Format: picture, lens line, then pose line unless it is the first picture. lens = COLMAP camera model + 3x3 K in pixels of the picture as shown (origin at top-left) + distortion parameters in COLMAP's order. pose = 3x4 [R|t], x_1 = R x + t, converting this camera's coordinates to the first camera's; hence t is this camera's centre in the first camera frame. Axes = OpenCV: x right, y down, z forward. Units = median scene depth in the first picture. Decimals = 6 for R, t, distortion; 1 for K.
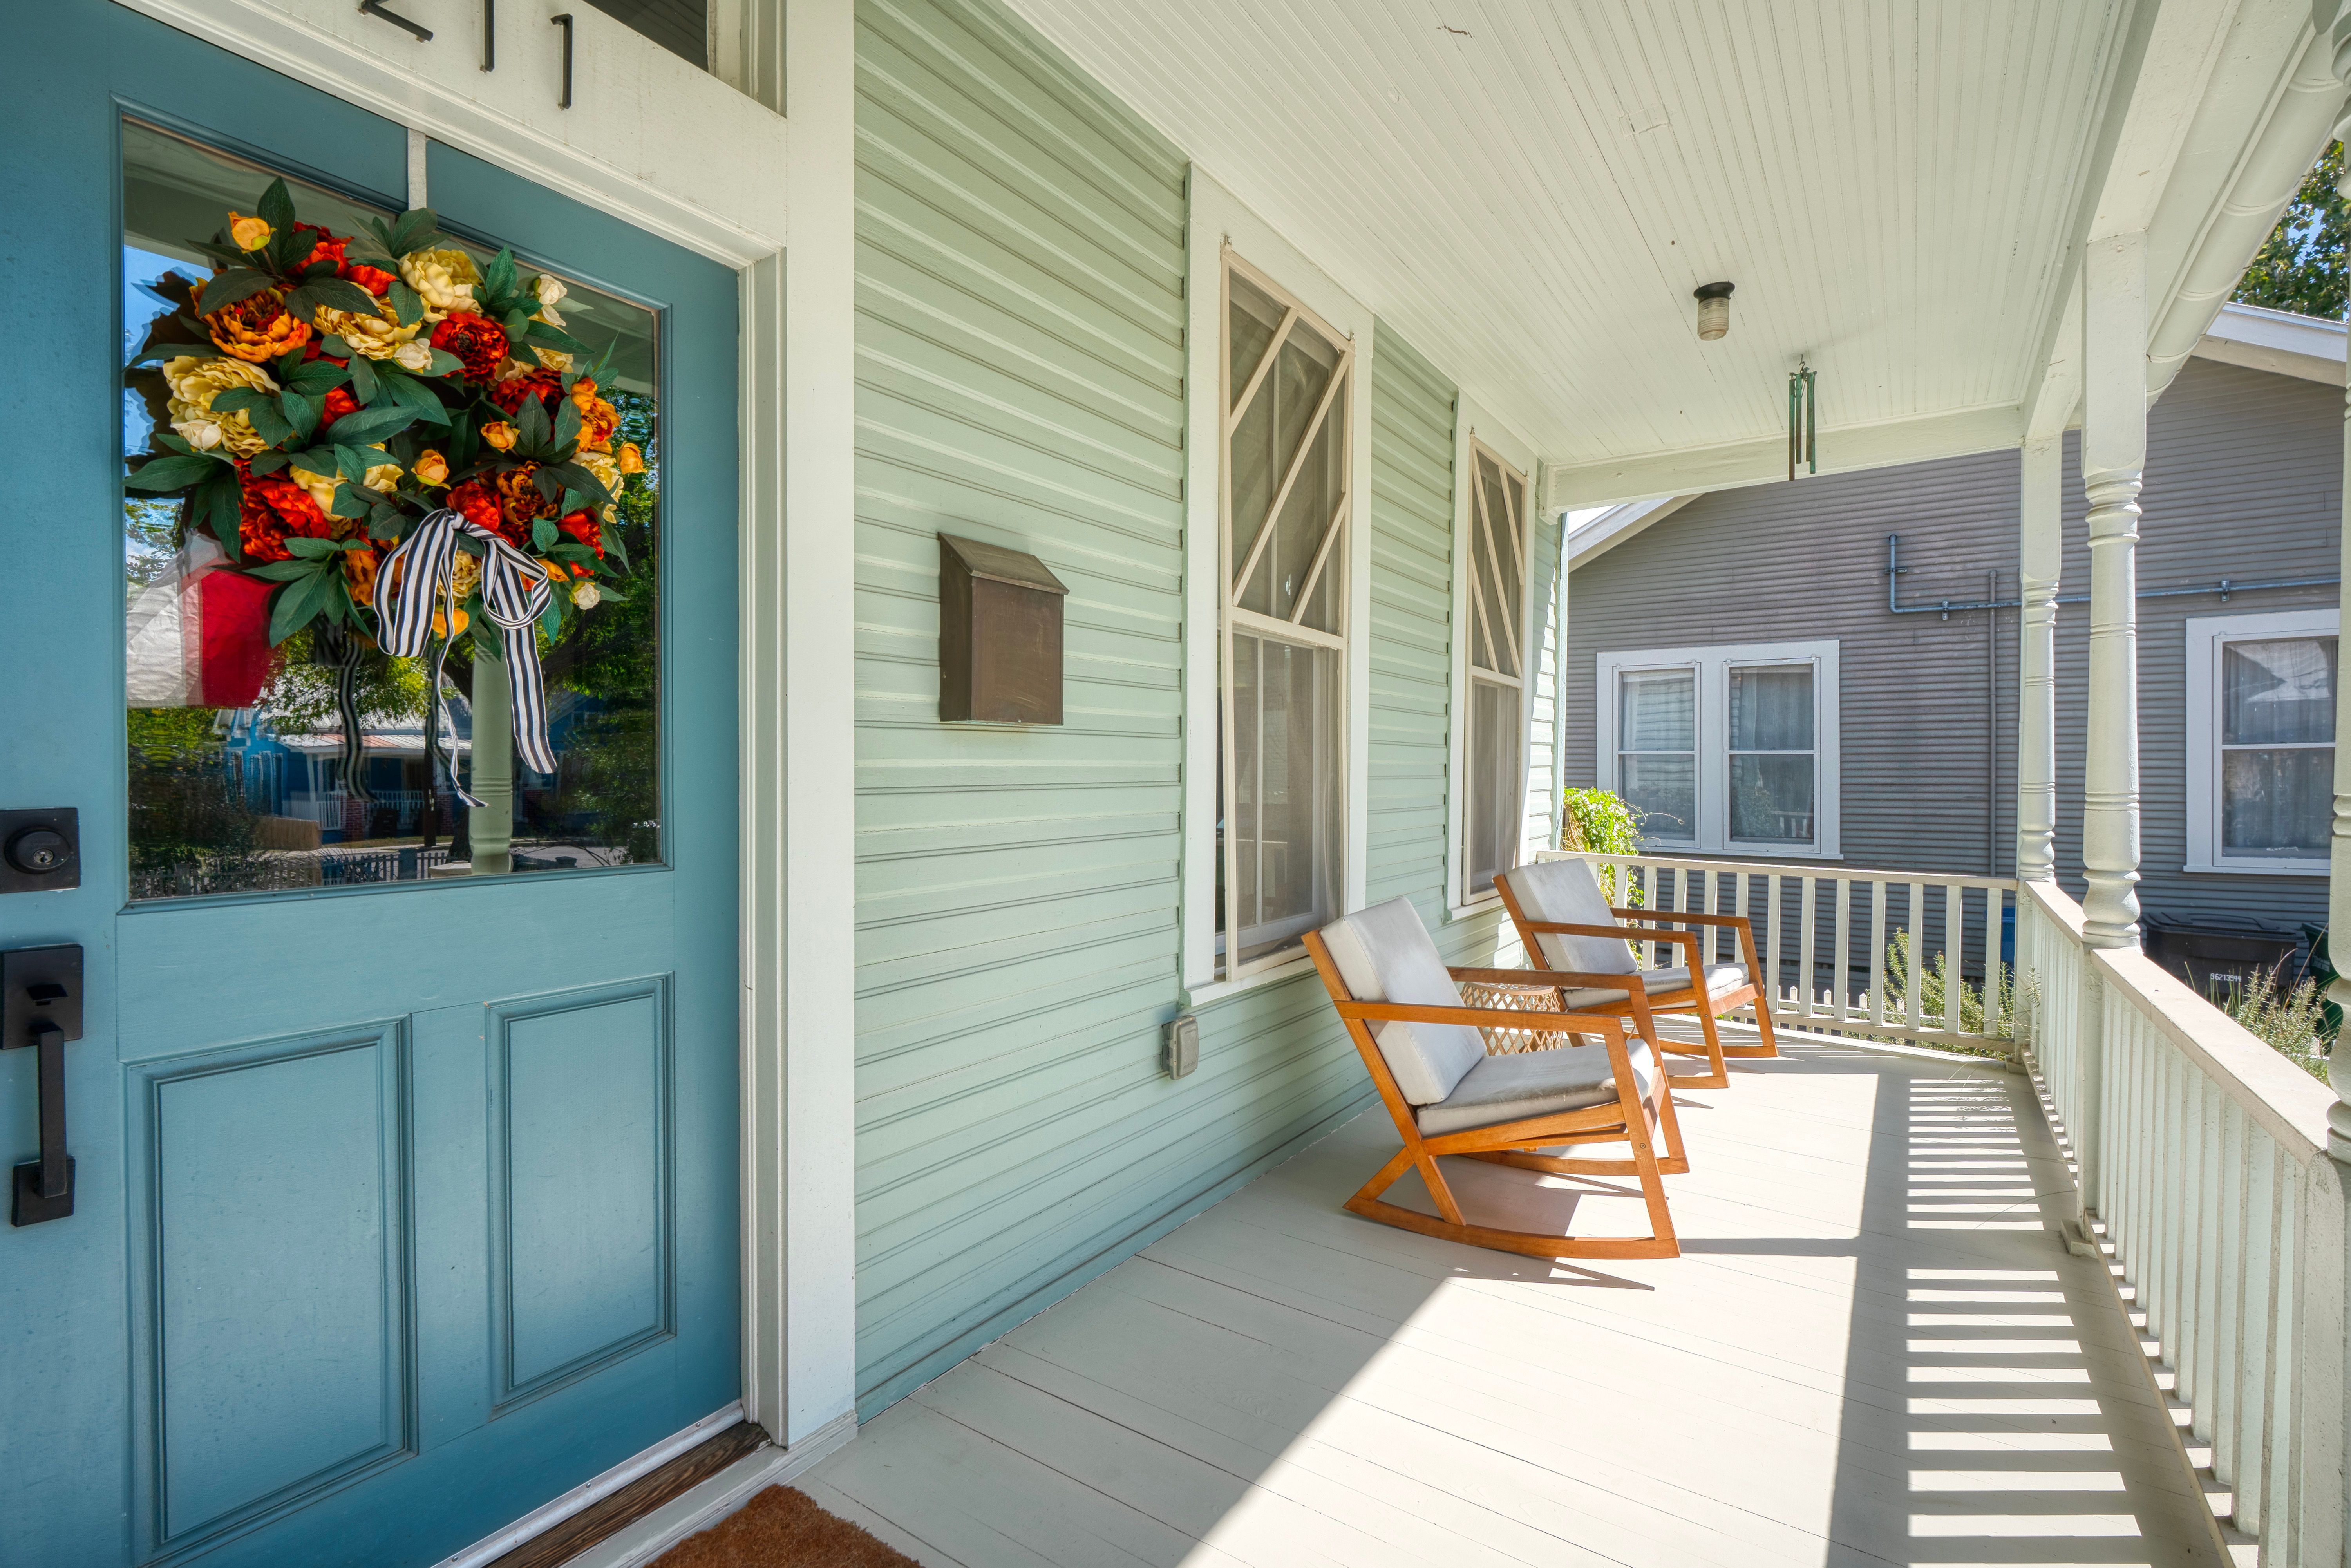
lens RADIAL K [[1081.2, 0, 1192.1], [0, 1081.2, 780.6], [0, 0, 1]] dist [-0.009875, 0.004529]
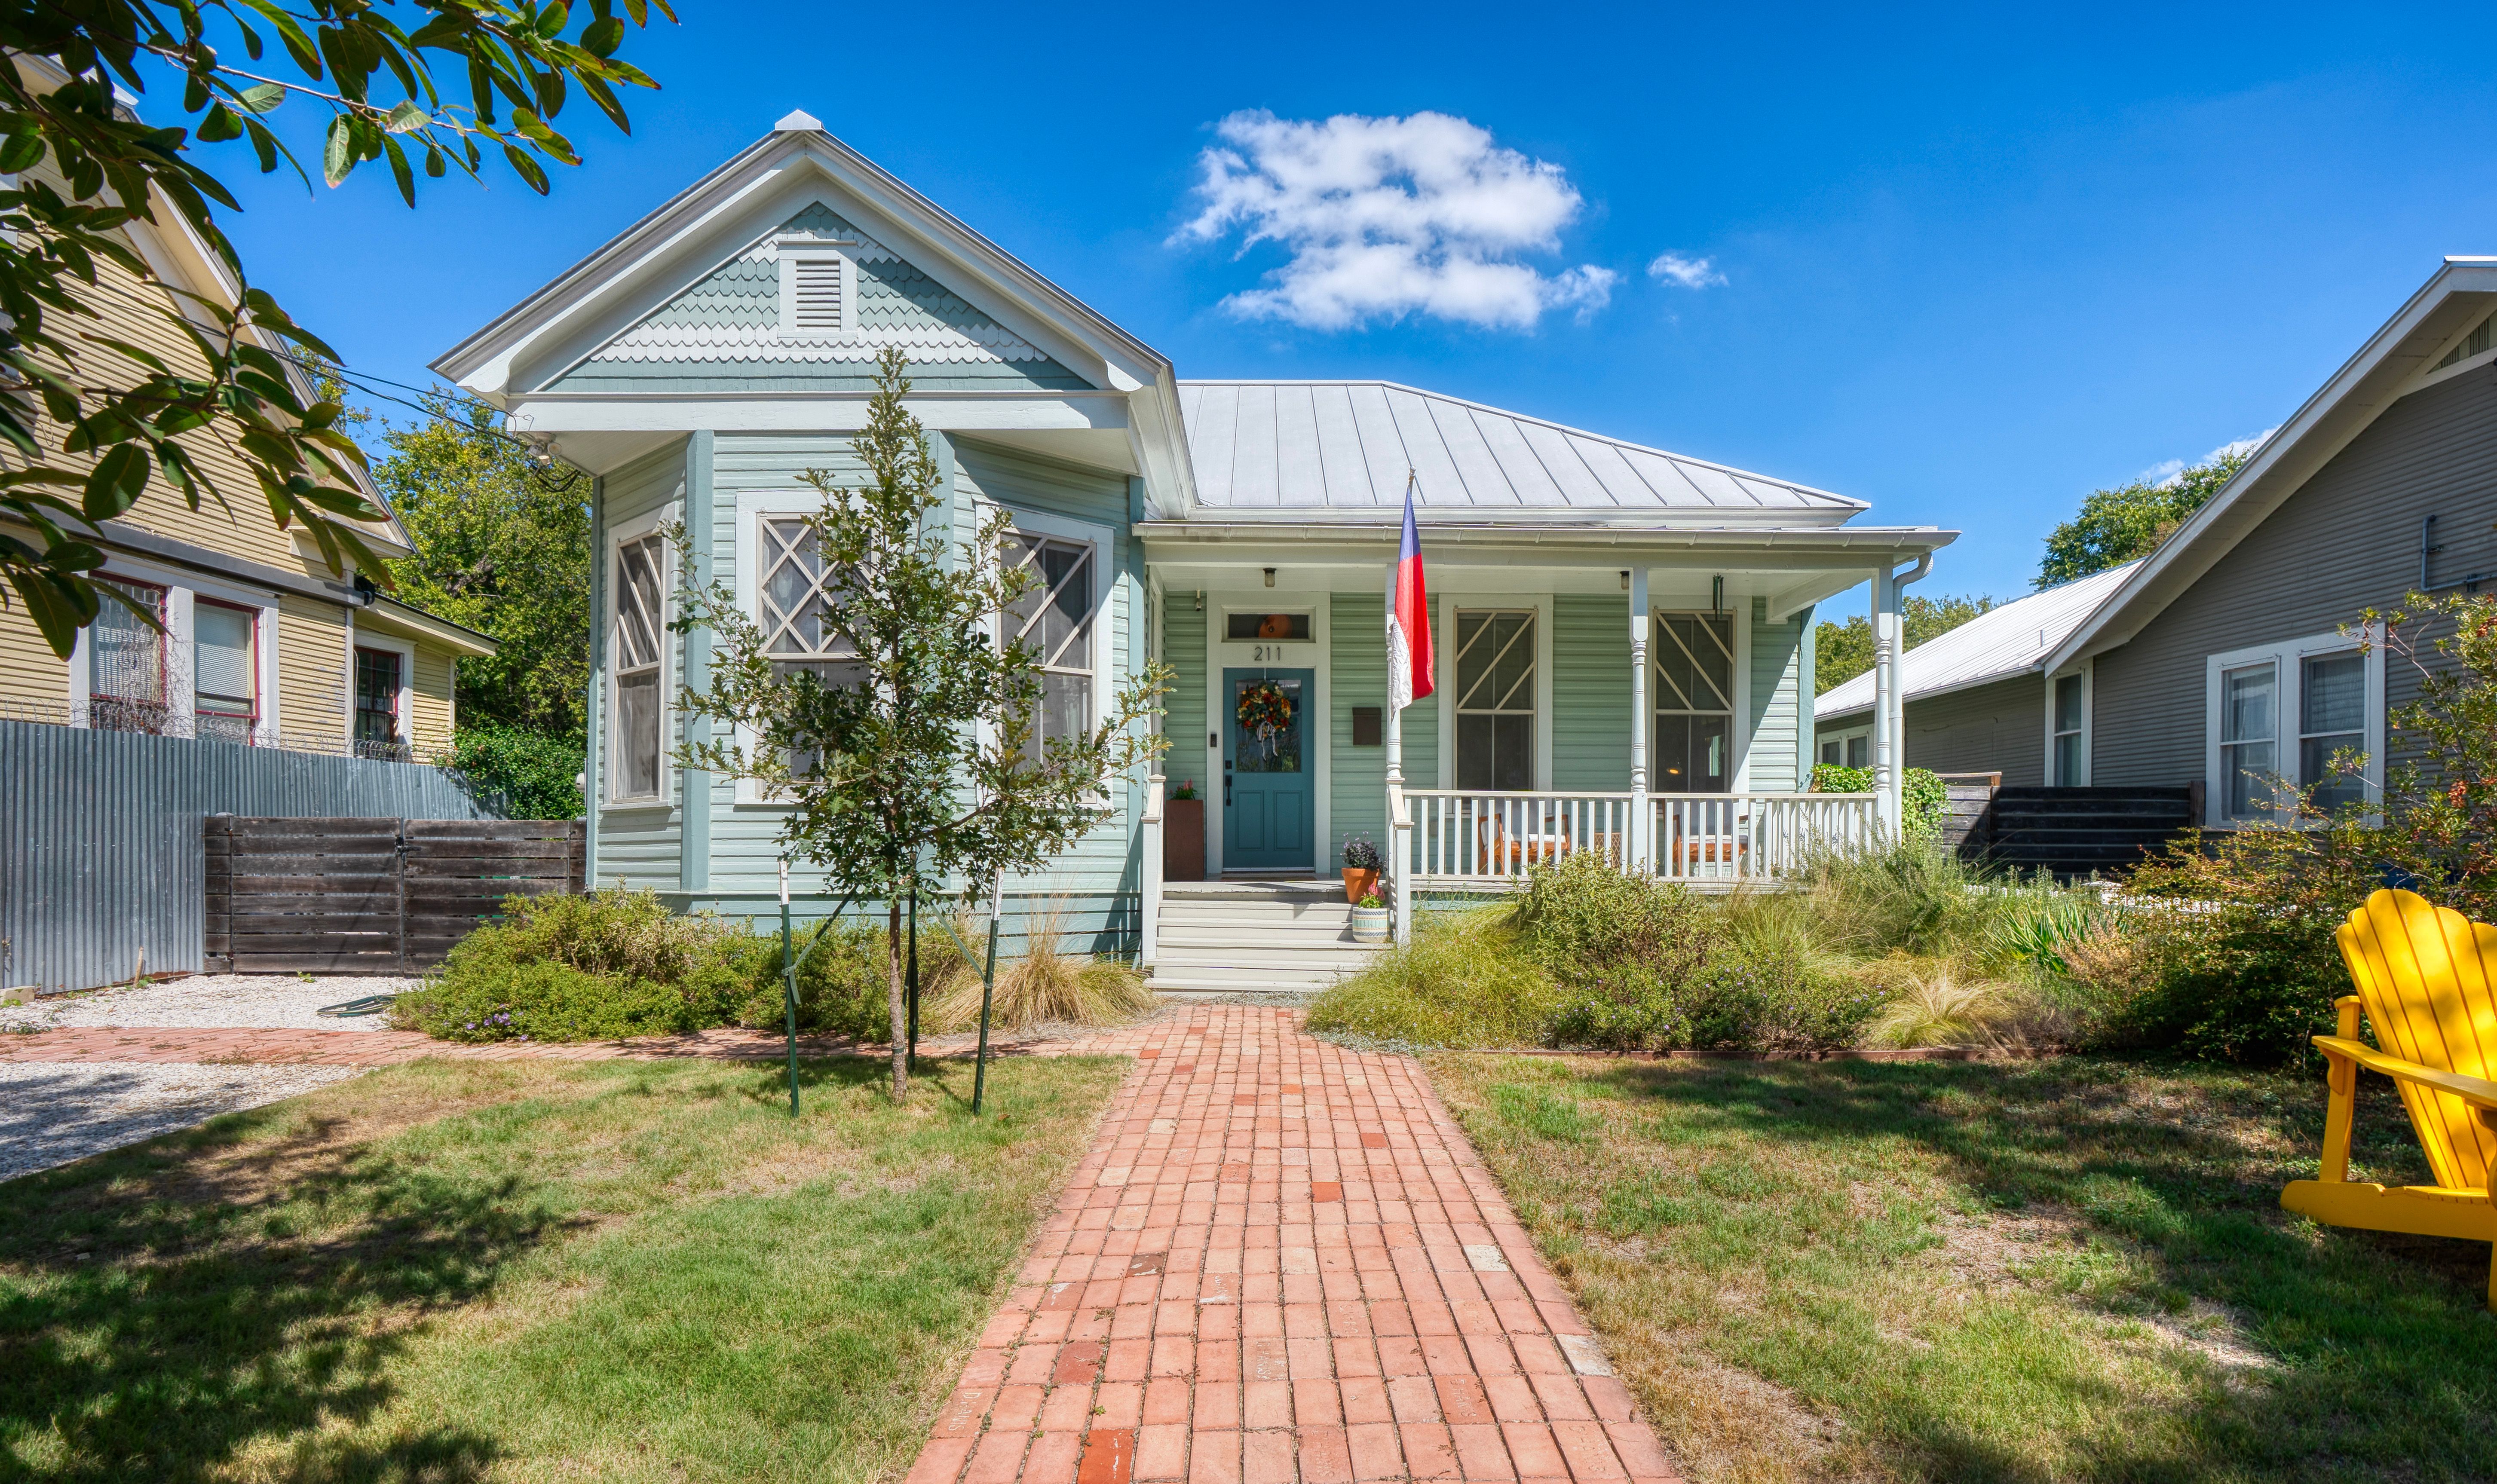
lens RADIAL K [[1170.1, 0, 1256.1], [0, 1170.1, 836.5], [0, 0, 1]] dist [-0.000128, -0.000990]
pose [[0.553614, 0.003068, -0.832767, 3.079805], [-0.007073, 0.999974, -0.001019, 0.288316], [0.832743, 0.006454, 0.553622, -1.806771]]
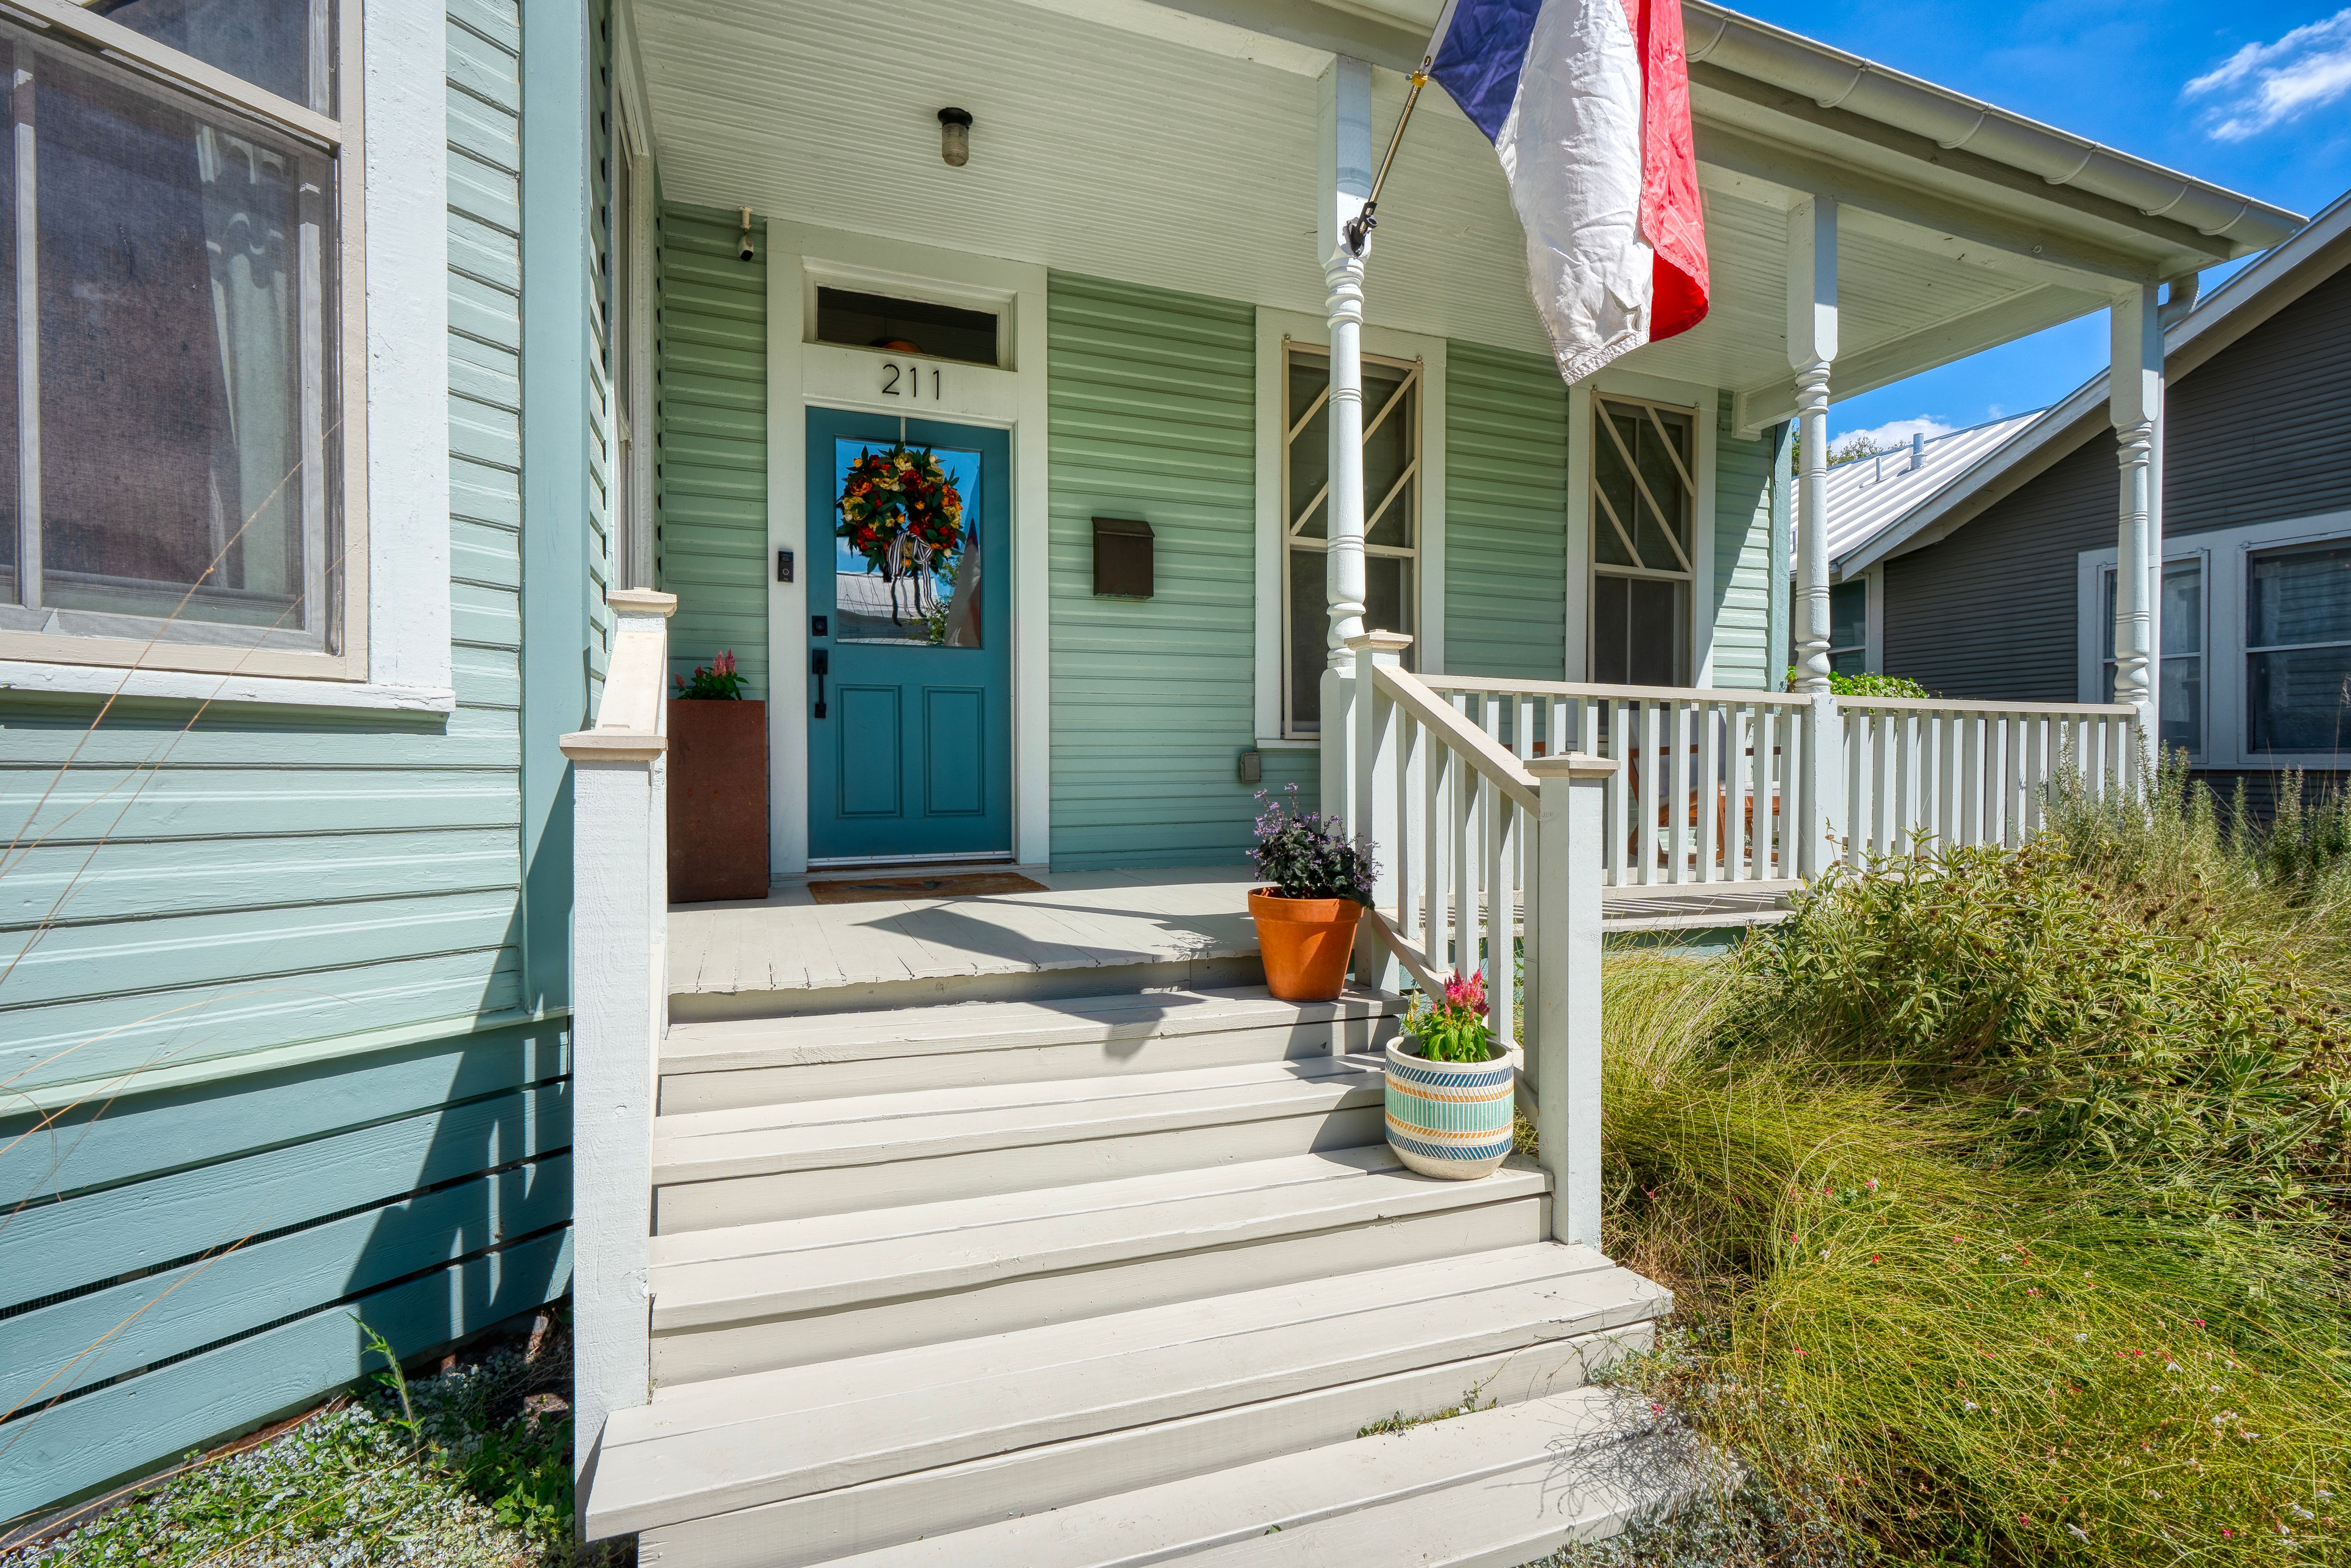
lens RADIAL K [[1081.3, 0, 1170.4], [0, 1081.3, 776.2], [0, 0, 1]] dist [-0.009875, 0.004529]
pose [[0.821783, 0.001781, -0.569798, 0.974118], [-0.002007, 0.999998, 0.000231, 0.262192], [0.569797, 0.000954, 0.821785, -0.663323]]
